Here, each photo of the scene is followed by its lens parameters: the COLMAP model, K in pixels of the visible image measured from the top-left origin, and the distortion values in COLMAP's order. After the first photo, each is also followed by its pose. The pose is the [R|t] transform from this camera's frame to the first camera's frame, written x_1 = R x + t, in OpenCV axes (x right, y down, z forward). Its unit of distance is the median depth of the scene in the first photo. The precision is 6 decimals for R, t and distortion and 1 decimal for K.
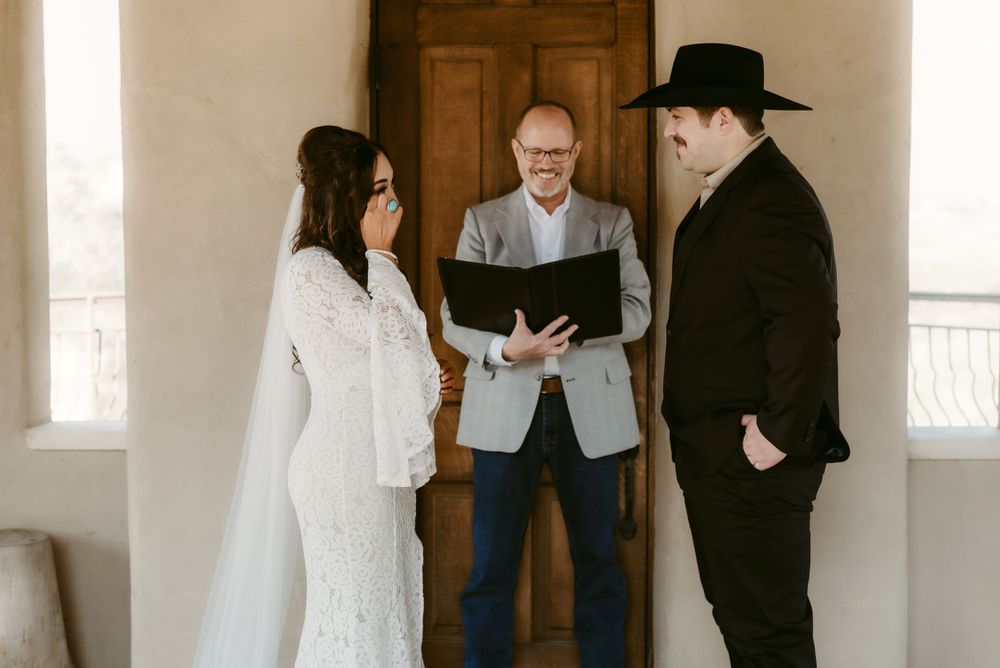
lens RADIAL K [[1487.4, 0, 473.9], [0, 1487.4, 334.6], [0, 0, 1]] dist [0.034562, 0.000000]
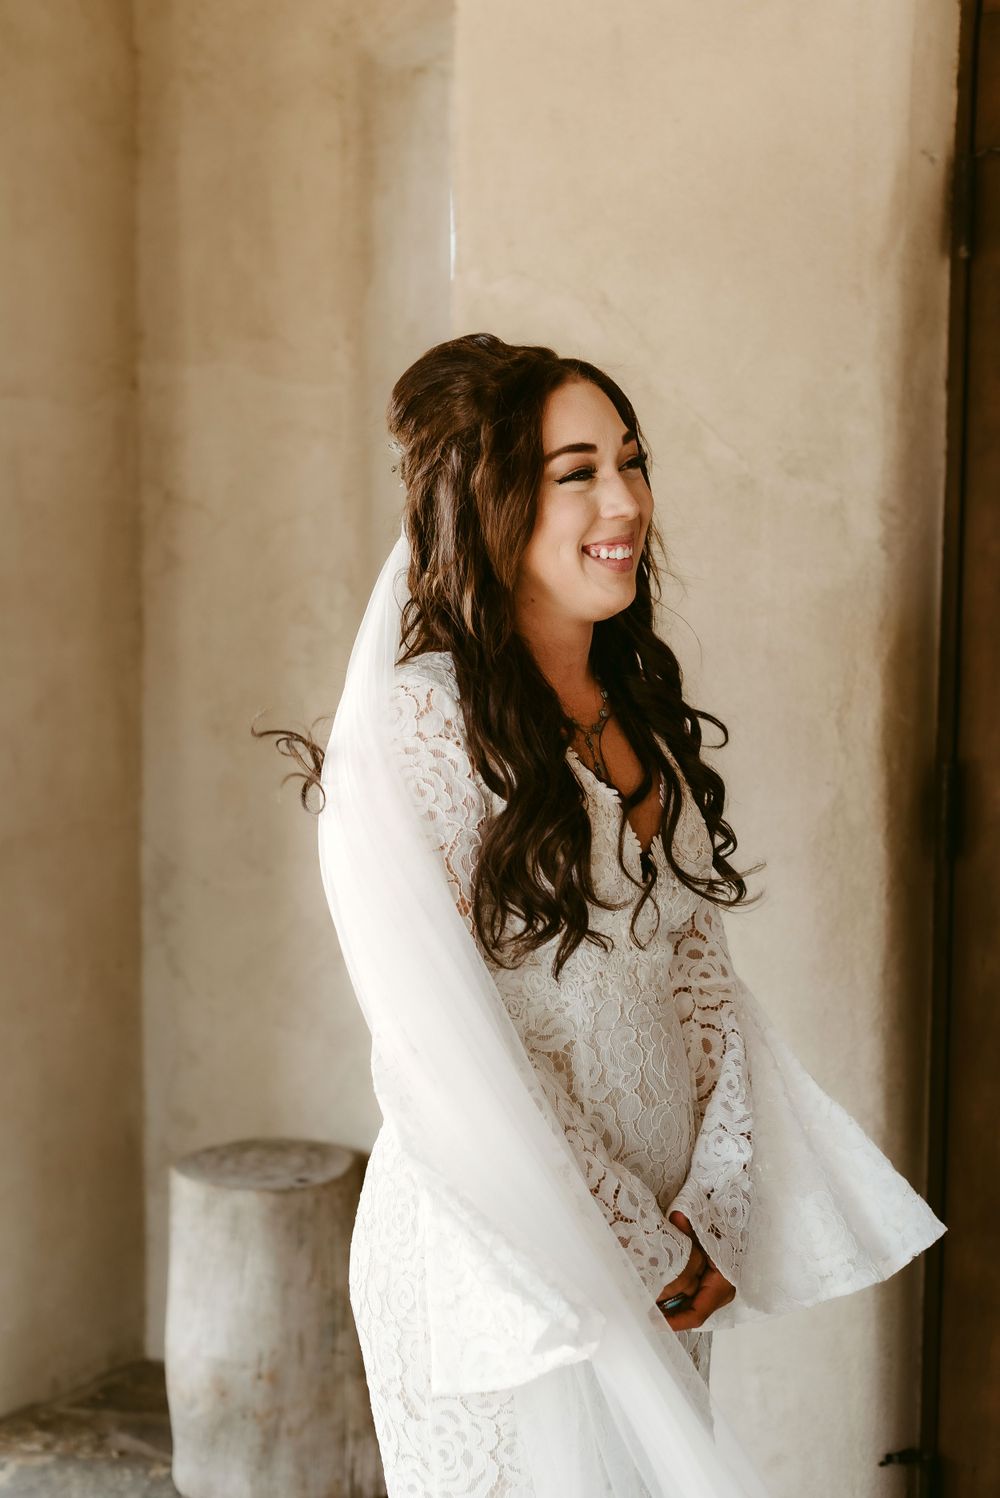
lens RADIAL K [[2228.2, 0, 501.6], [0, 2228.2, 749.7], [0, 0, 1]] dist [0.034562, 0.000000]
pose [[0.847072, 0.065020, -0.527486, 0.165298], [-0.053304, 0.997878, 0.037402, -0.044519], [0.528799, -0.003565, 0.848740, 0.402226]]
